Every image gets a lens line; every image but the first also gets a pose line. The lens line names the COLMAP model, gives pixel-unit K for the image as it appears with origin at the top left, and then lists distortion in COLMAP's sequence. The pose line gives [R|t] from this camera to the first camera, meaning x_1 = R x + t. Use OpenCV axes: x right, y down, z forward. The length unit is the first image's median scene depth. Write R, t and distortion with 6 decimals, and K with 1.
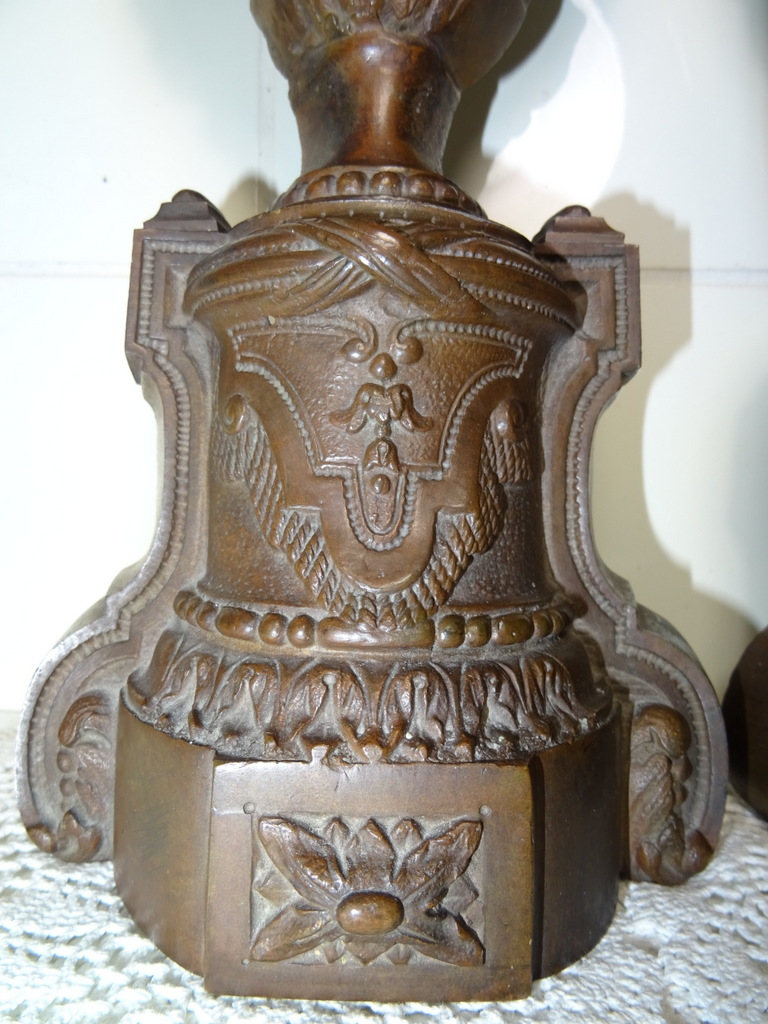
lens RADIAL K [[714.1, 0, 375.7], [0, 714.1, 513.9], [0, 0, 1]] dist [-0.004562, 0.006591]
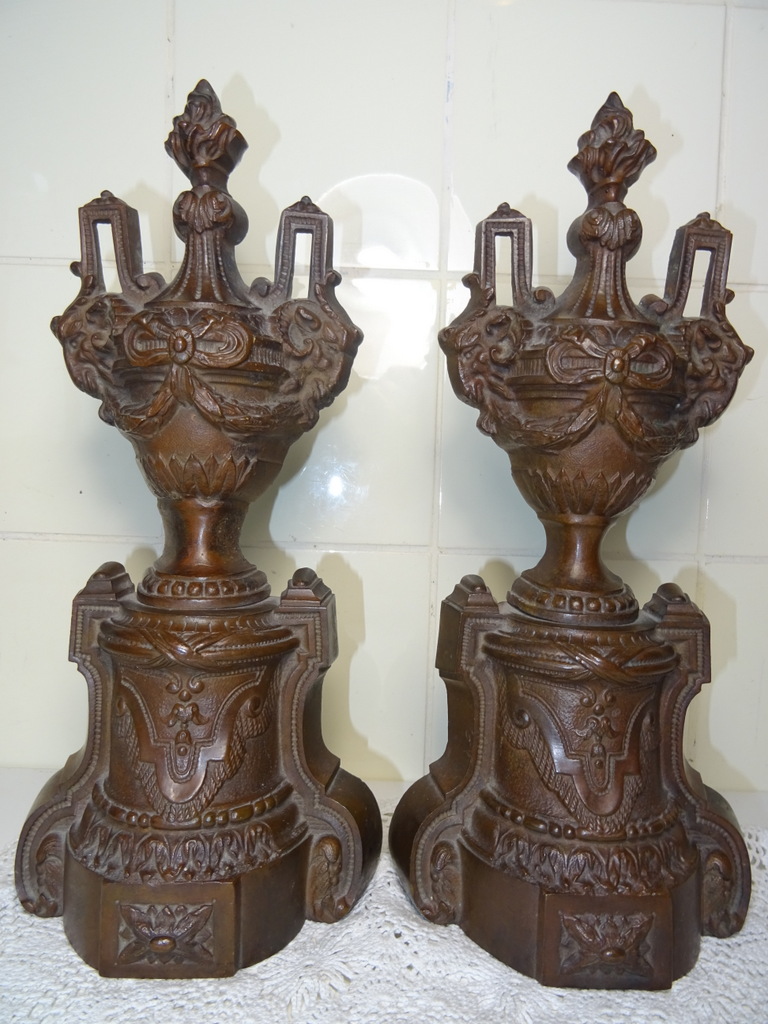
lens RADIAL K [[719.2, 0, 386.7], [0, 719.2, 507.0], [0, 0, 1]] dist [-0.000369, -0.012894]
pose [[0.998981, -0.000554, 0.045125, 0.486264], [0.000284, 0.999982, 0.005975, -0.730220], [-0.045128, -0.005956, 0.998963, -1.136476]]
